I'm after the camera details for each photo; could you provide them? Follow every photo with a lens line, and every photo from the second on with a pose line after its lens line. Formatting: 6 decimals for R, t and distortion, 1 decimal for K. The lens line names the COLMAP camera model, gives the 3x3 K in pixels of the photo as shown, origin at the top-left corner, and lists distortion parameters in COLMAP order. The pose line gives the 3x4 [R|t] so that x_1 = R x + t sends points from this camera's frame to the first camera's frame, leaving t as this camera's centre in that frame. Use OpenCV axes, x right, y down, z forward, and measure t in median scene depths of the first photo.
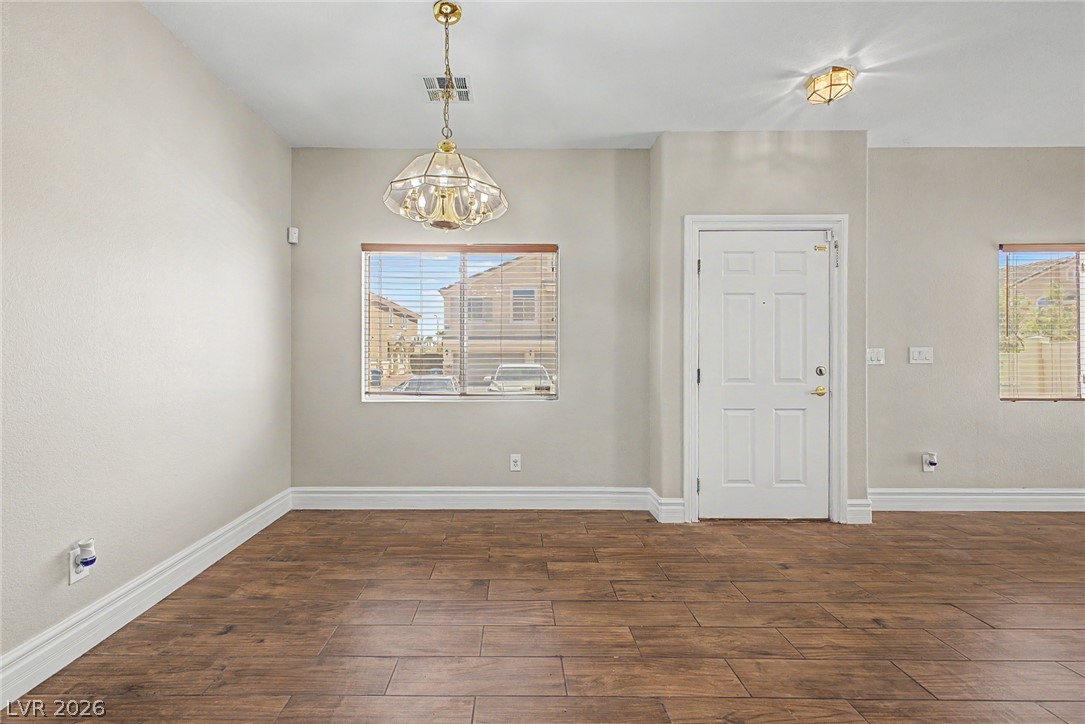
lens RADIAL K [[529.4, 0, 535.6], [0, 529.4, 363.1], [0, 0, 1]] dist [0.028676, 0.000116]
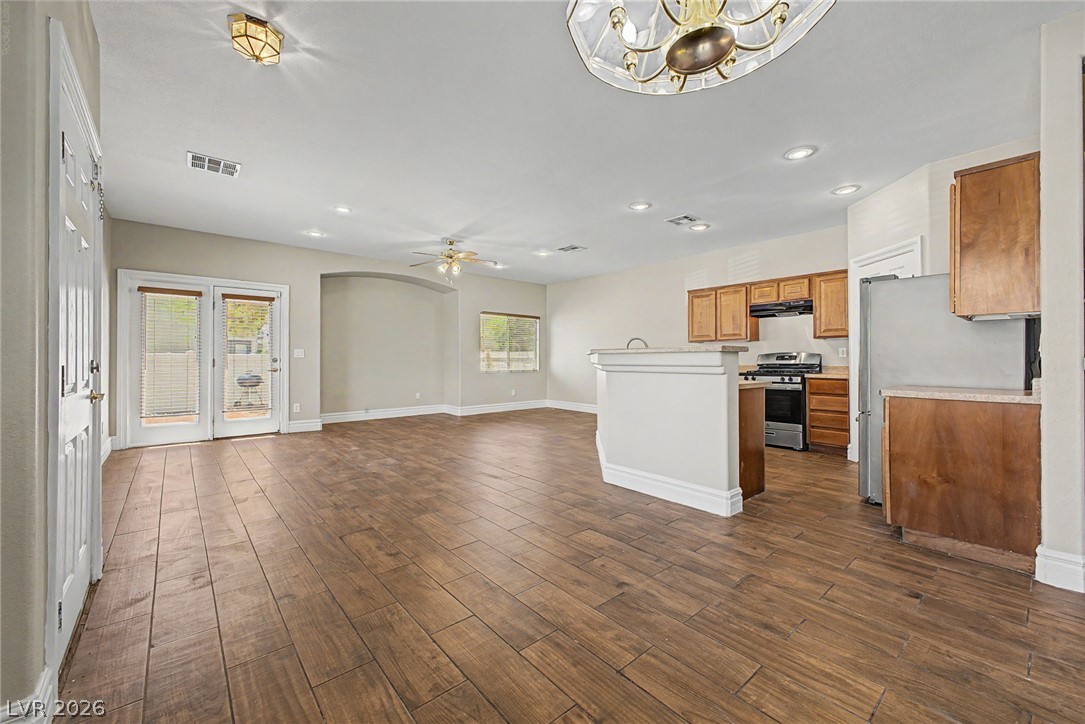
lens RADIAL K [[428.1, 0, 542.1], [0, 428.1, 356.7], [0, 0, 1]] dist [0.023794, -0.010048]
pose [[-0.649671, 0.003933, 0.760205, -0.250242], [0.000891, 0.999990, -0.004411, 0.007588], [-0.760215, -0.002188, -0.649668, 0.915434]]
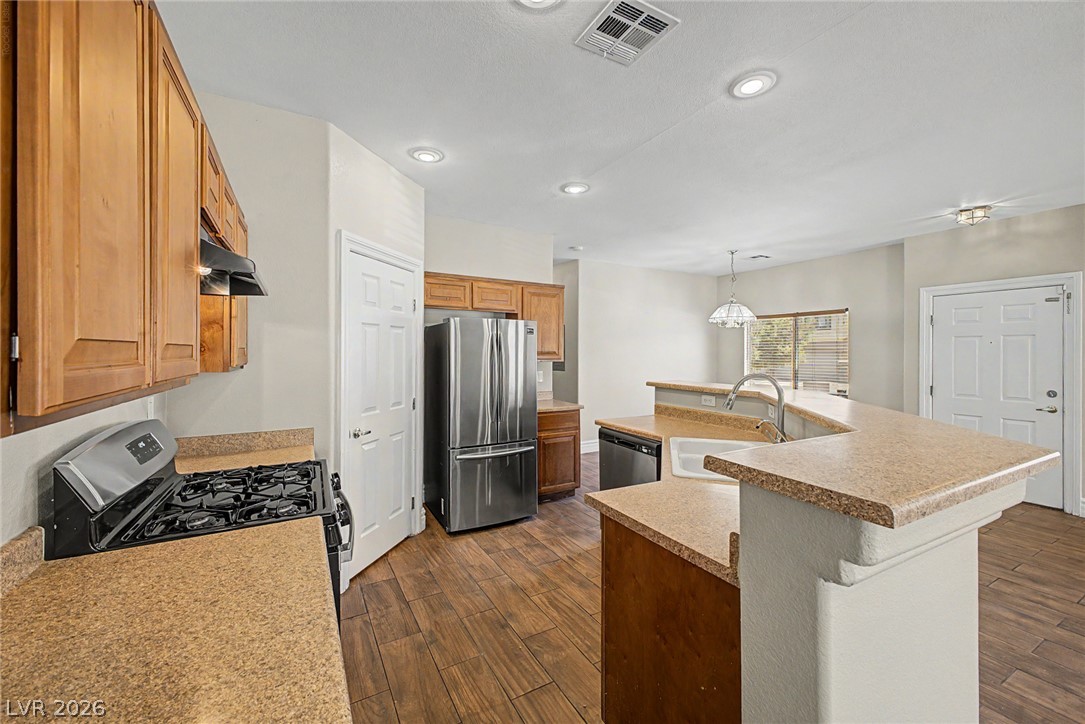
lens RADIAL K [[426.9, 0, 532.5], [0, 426.9, 352.1], [0, 0, 1]] dist [-0.002525, -0.000185]
pose [[0.471410, -0.004013, -0.881905, 0.848337], [-0.002555, 0.999979, -0.005916, -0.077097], [0.881910, 0.005042, 0.471390, -0.605366]]
